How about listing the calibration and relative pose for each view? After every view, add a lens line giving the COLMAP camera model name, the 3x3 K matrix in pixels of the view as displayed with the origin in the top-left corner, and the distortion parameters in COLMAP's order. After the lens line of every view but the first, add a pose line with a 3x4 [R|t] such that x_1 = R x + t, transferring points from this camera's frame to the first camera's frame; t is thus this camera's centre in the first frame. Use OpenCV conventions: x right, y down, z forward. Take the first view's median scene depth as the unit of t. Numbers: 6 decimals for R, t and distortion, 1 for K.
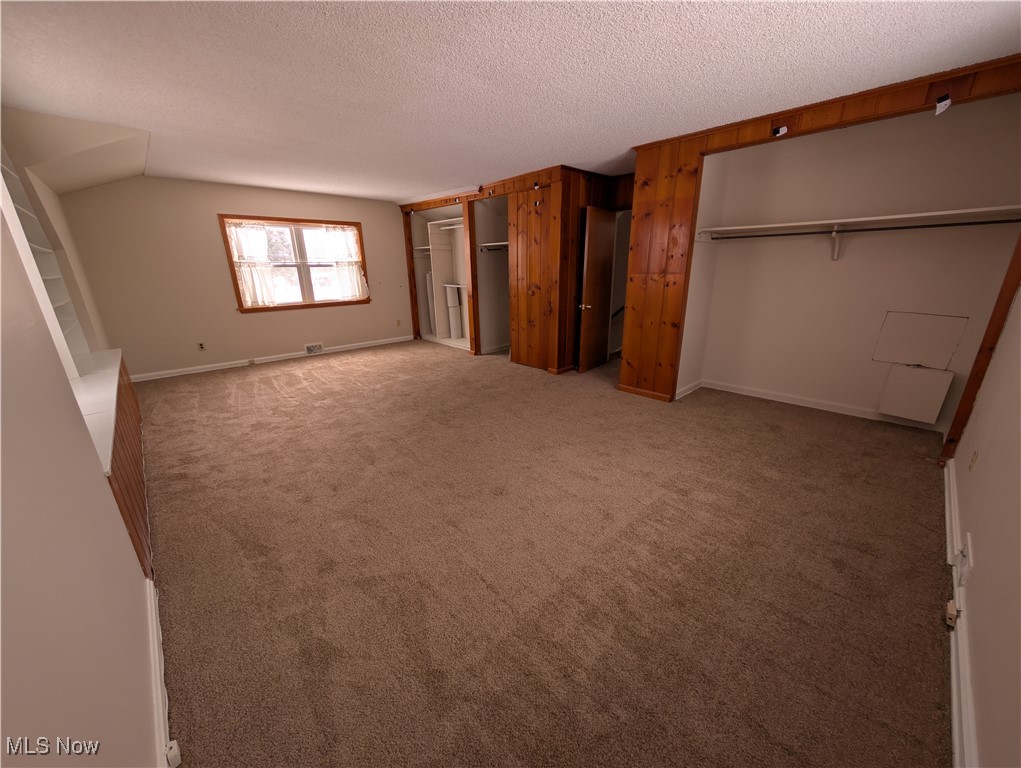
lens RADIAL K [[383.6, 0, 511.4], [0, 383.6, 395.1], [0, 0, 1]] dist [-0.000355, -0.000044]
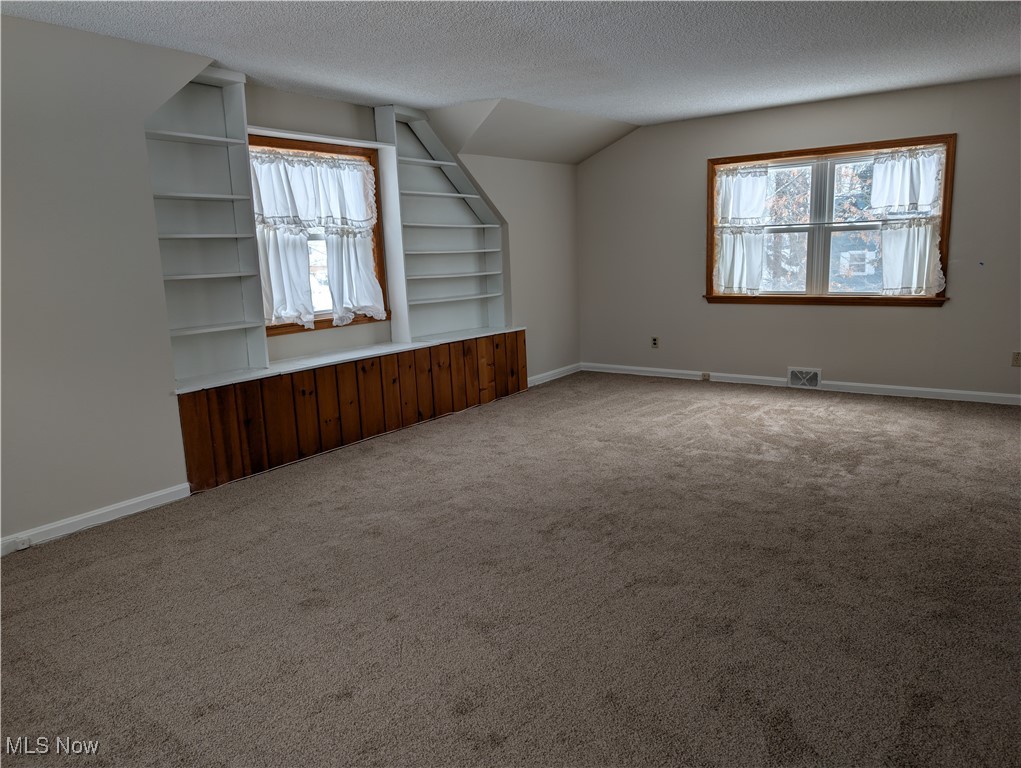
lens RADIAL K [[735.0, 0, 495.5], [0, 735.0, 387.9], [0, 0, 1]] dist [0.027729, -0.030639]
pose [[0.172087, 0.191407, -0.966307, 0.596653], [-0.287607, 0.947963, 0.136555, -0.174511], [0.942161, 0.254418, 0.218183, 0.512069]]
